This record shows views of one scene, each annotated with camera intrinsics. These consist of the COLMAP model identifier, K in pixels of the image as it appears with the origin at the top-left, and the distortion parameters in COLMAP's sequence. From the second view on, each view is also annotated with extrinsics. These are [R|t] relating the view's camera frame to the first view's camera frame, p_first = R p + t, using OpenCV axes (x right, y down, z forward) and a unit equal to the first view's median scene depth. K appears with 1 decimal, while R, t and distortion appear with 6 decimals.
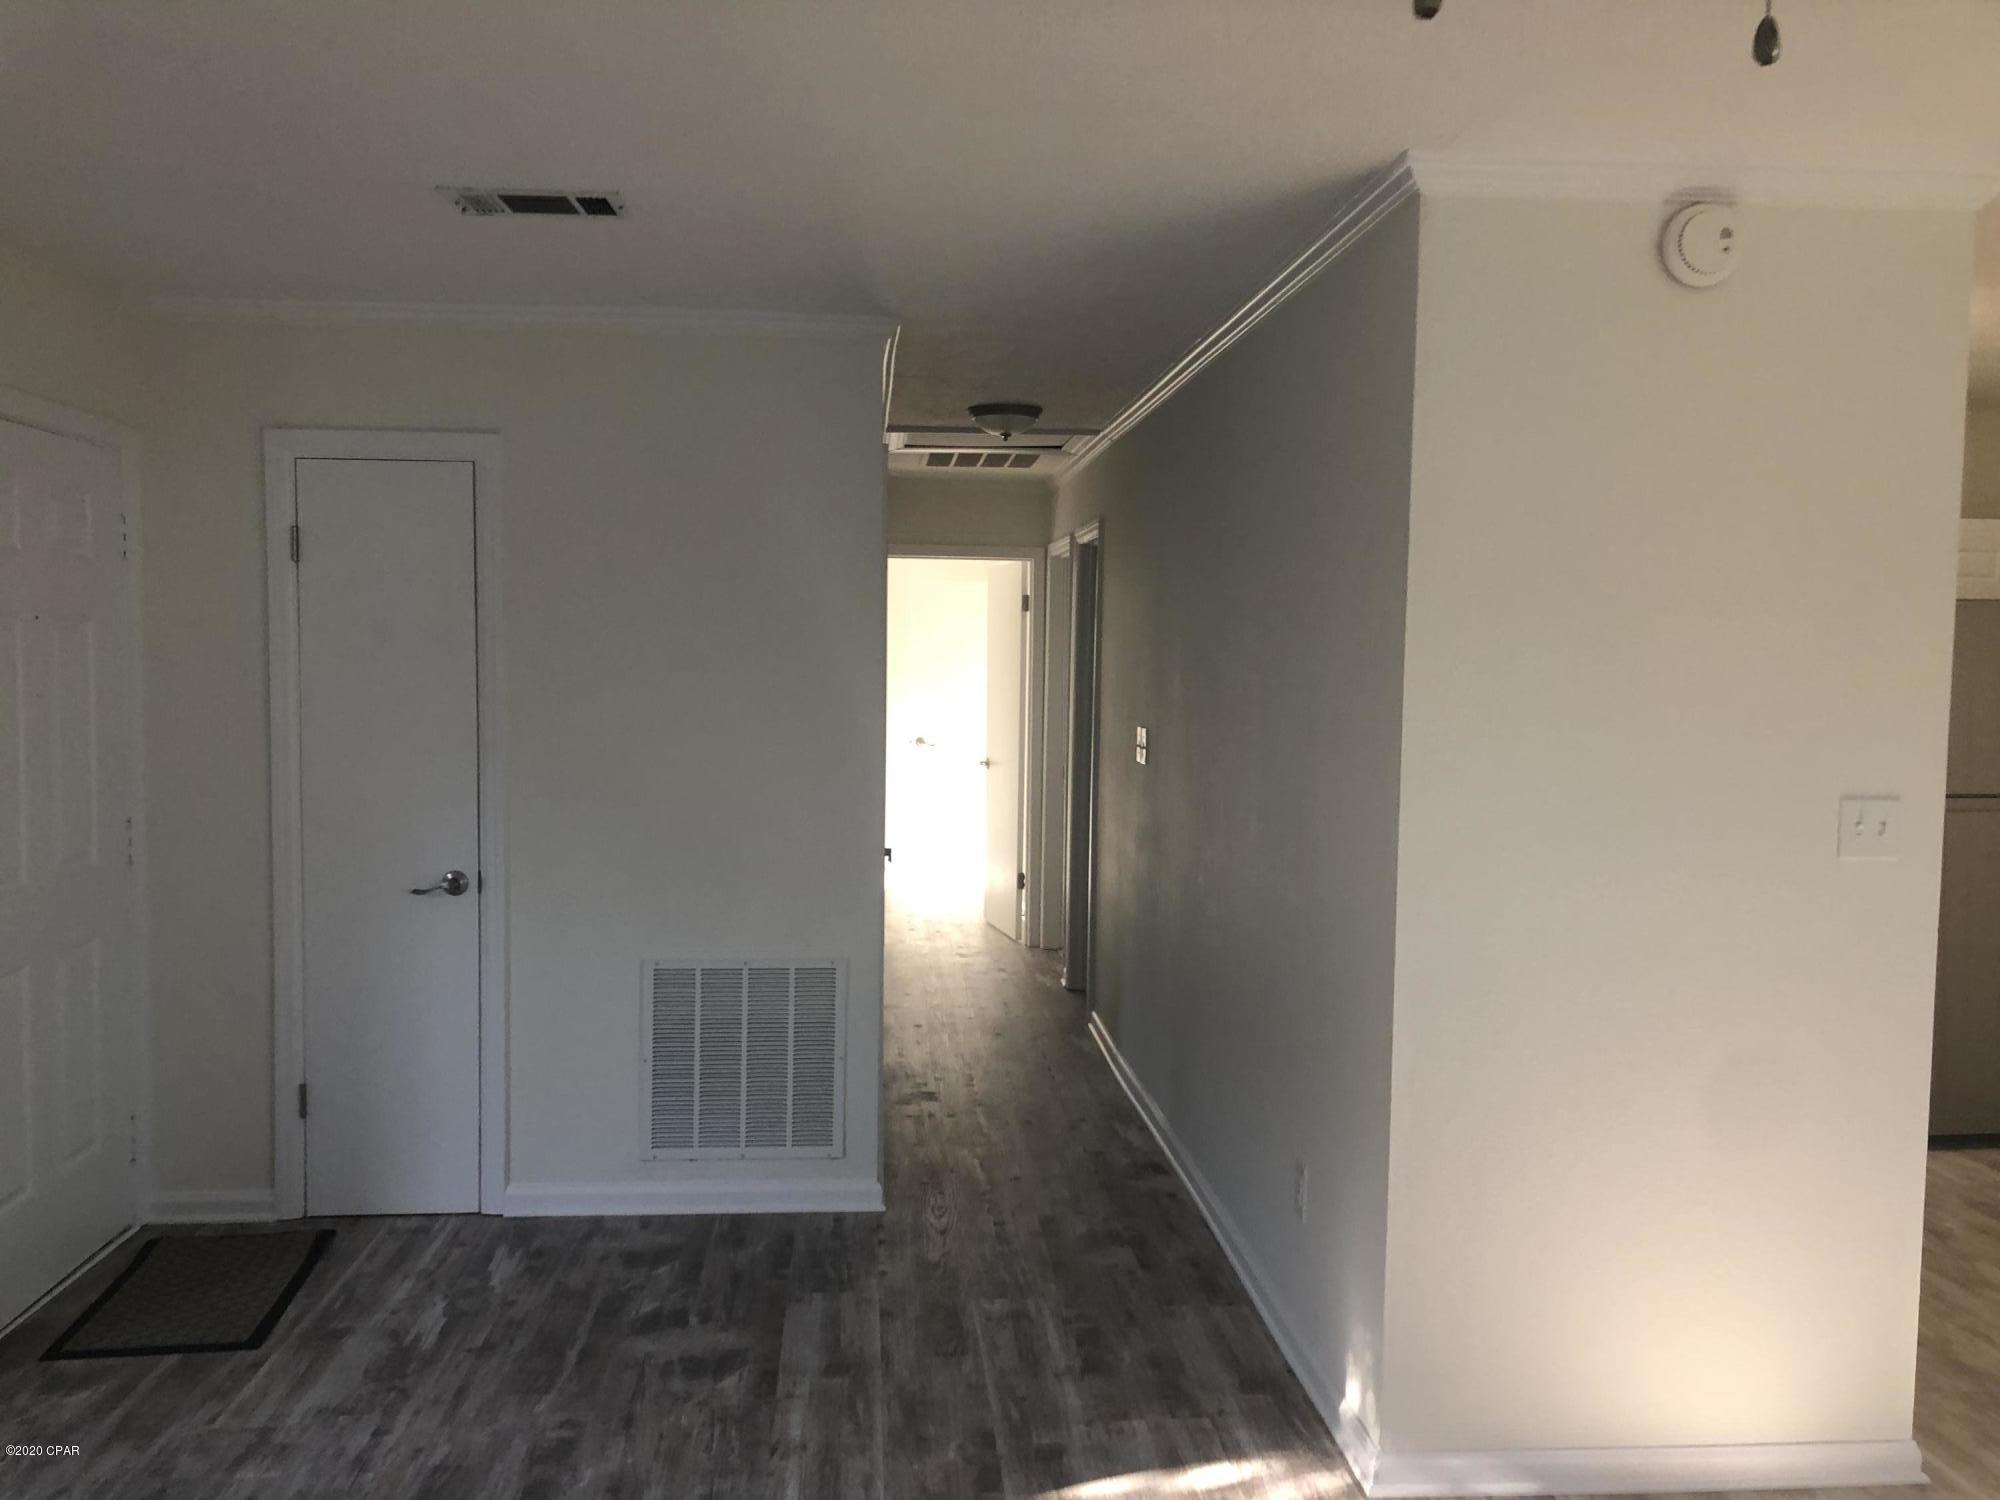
lens RADIAL K [[1678.1, 0, 1014.9], [0, 1678.1, 744.5], [0, 0, 1]] dist [0.034768, 0.003353]
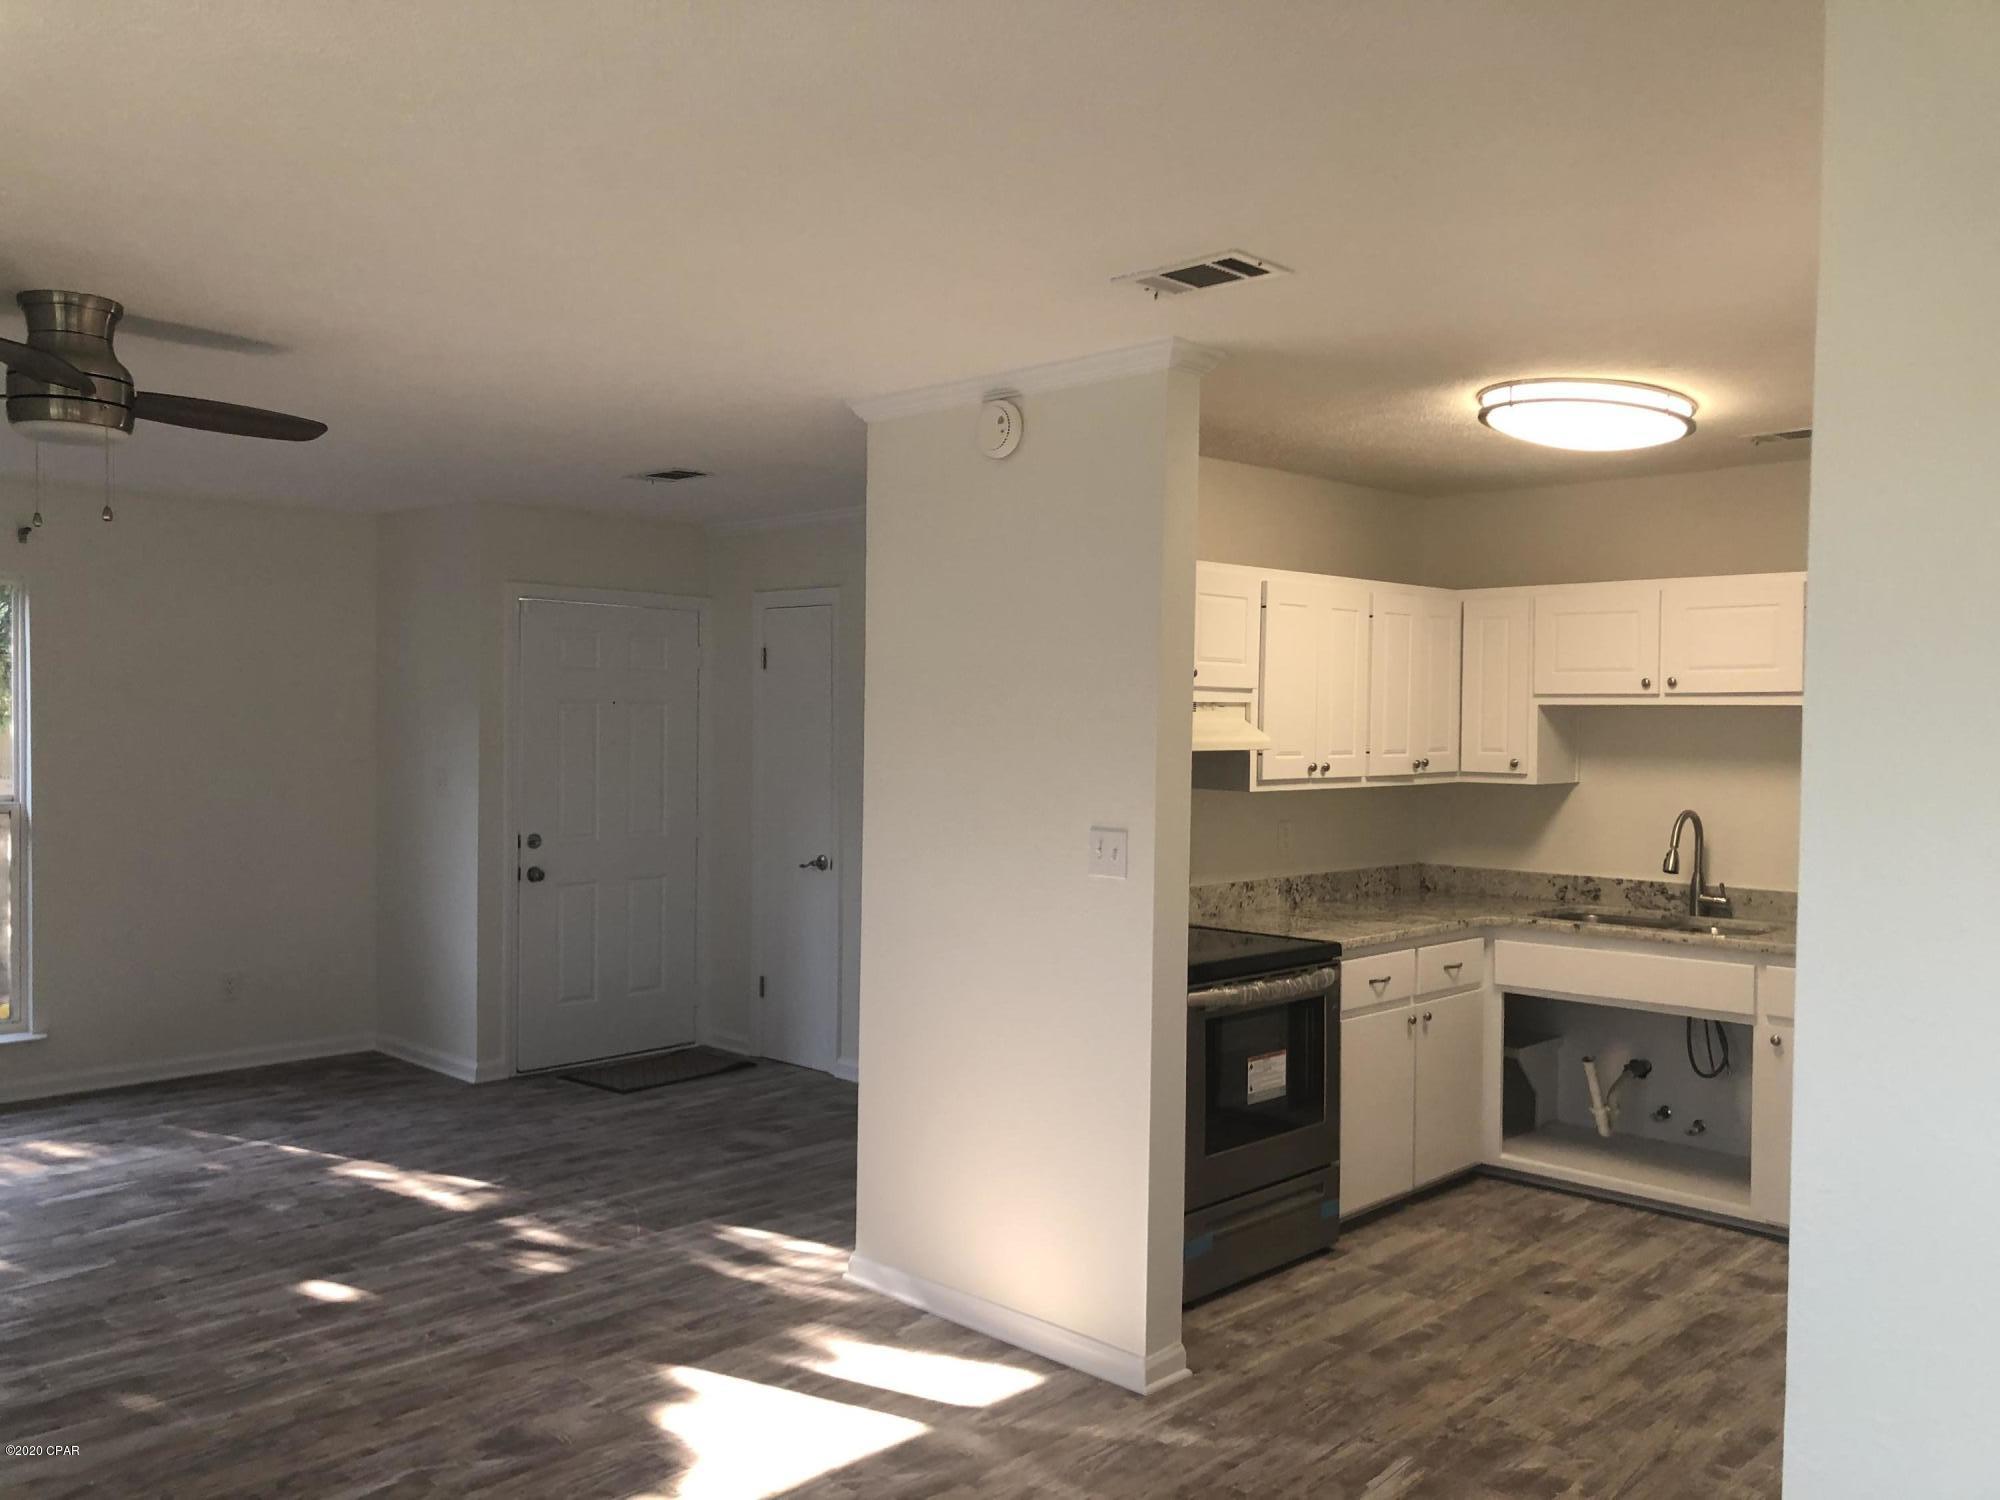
lens RADIAL K [[1678.1, 0, 1014.9], [0, 1678.1, 744.5], [0, 0, 1]] dist [0.034768, 0.003353]
pose [[0.660794, 0.011509, -0.750479, 1.337019], [-0.049214, 0.998395, -0.028021, 0.005793], [0.748952, 0.055450, 0.660300, 0.091027]]
